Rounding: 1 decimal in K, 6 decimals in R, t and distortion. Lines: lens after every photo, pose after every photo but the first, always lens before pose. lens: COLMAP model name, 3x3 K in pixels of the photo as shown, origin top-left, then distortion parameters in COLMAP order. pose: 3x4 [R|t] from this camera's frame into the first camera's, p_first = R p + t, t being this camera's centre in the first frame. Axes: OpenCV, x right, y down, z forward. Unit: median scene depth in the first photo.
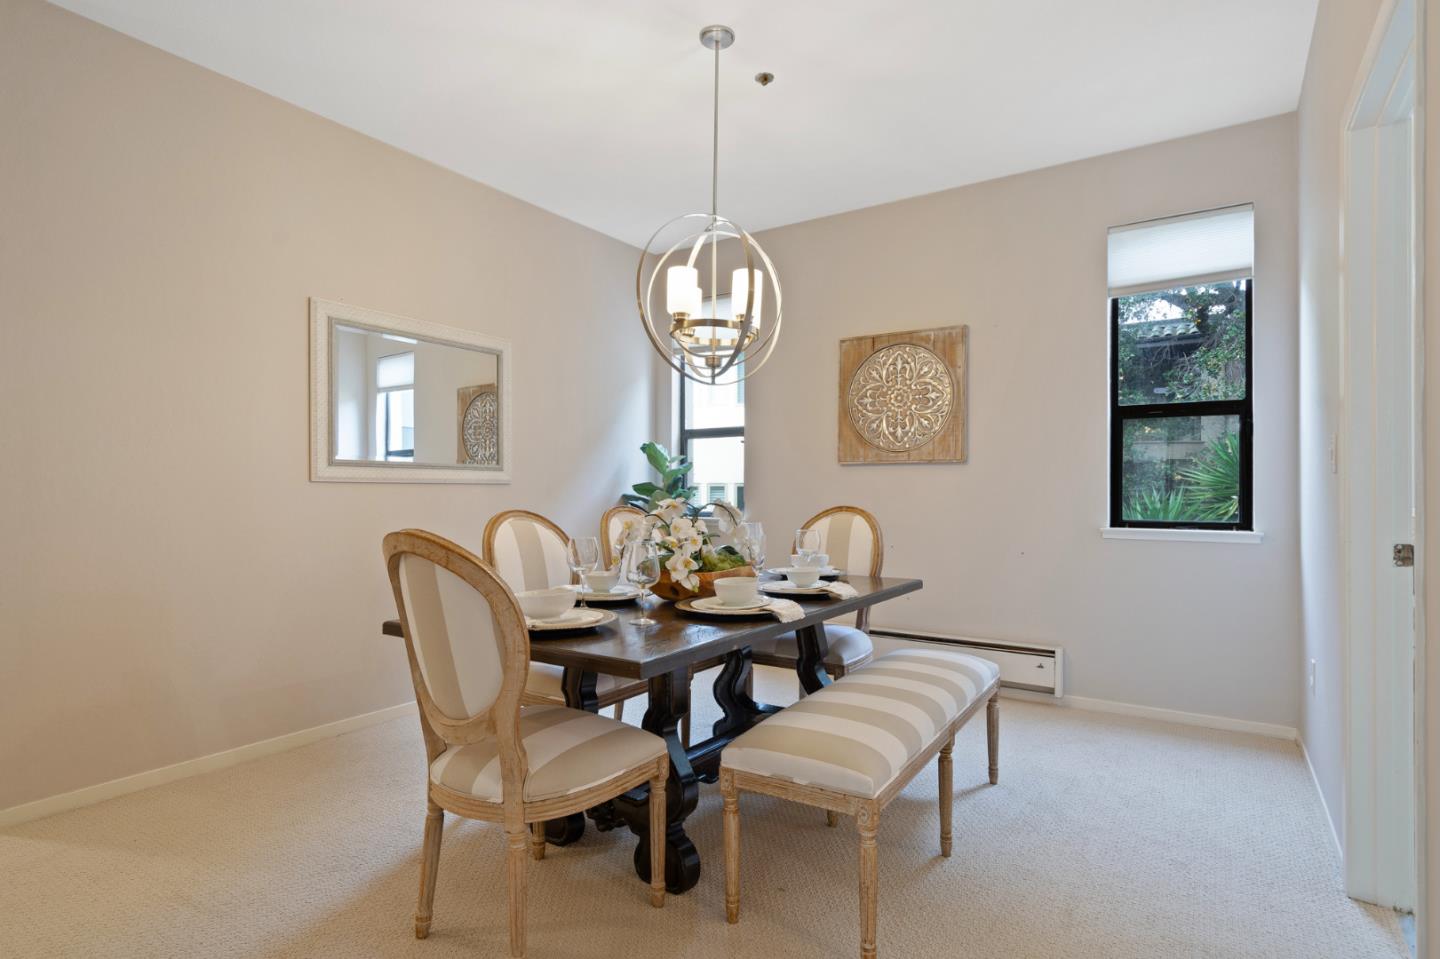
lens RADIAL K [[656.6, 0, 722.5], [0, 656.6, 474.8], [0, 0, 1]] dist [0.000703, 0.000092]
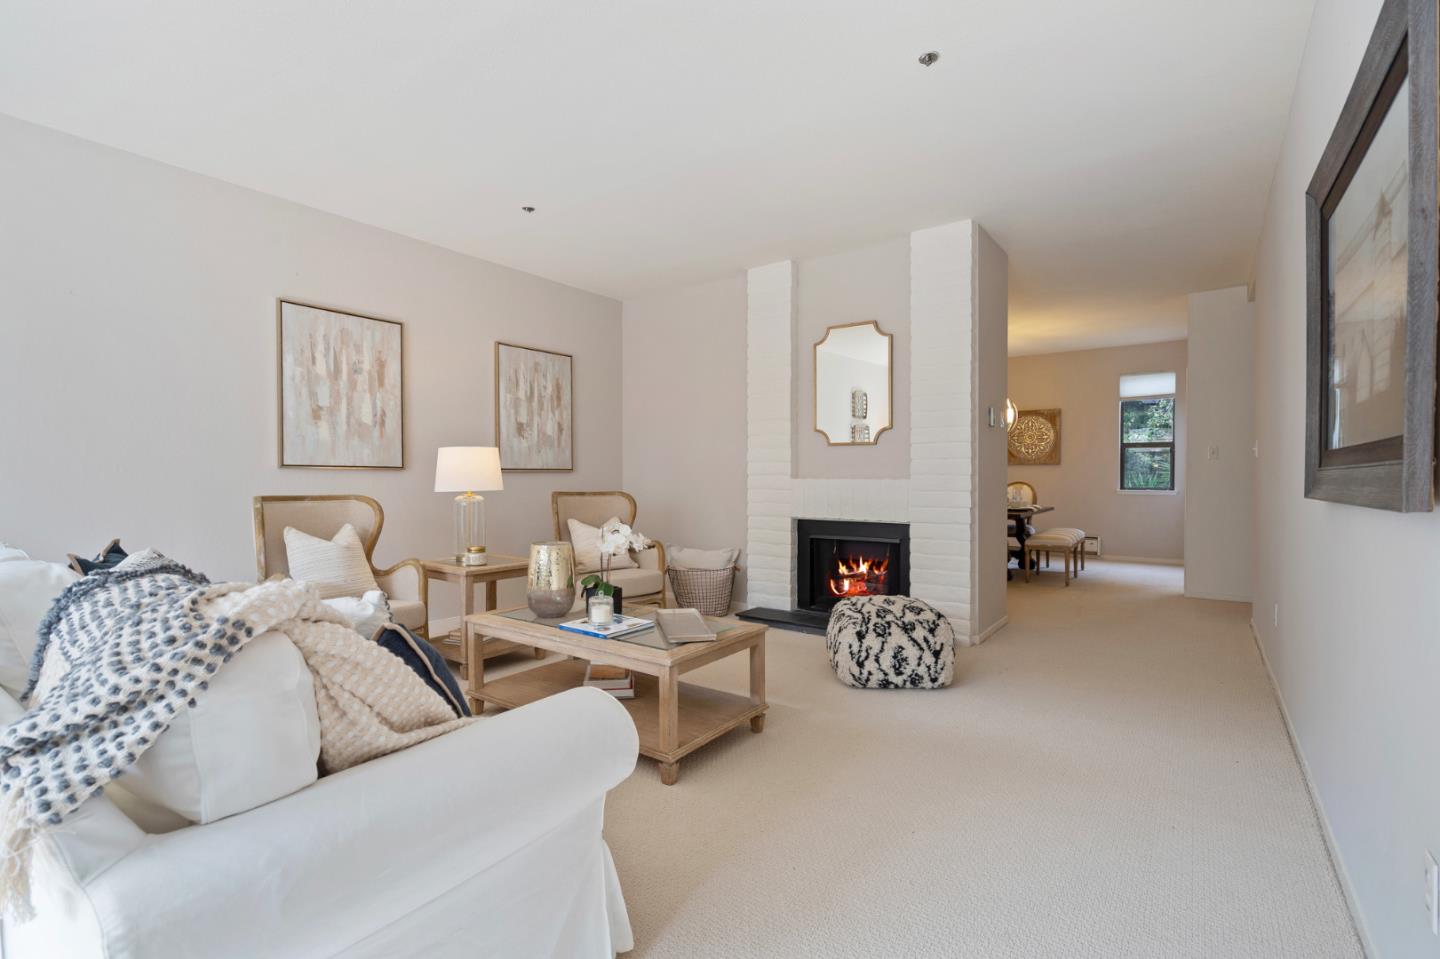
lens RADIAL K [[656.6, 0, 722.5], [0, 656.6, 474.8], [0, 0, 1]] dist [0.000703, 0.000092]
pose [[0.999941, -0.010119, 0.004038, -0.907282], [0.010047, 0.999796, 0.017502, -0.034642], [-0.004215, -0.017460, 0.999839, -1.461188]]
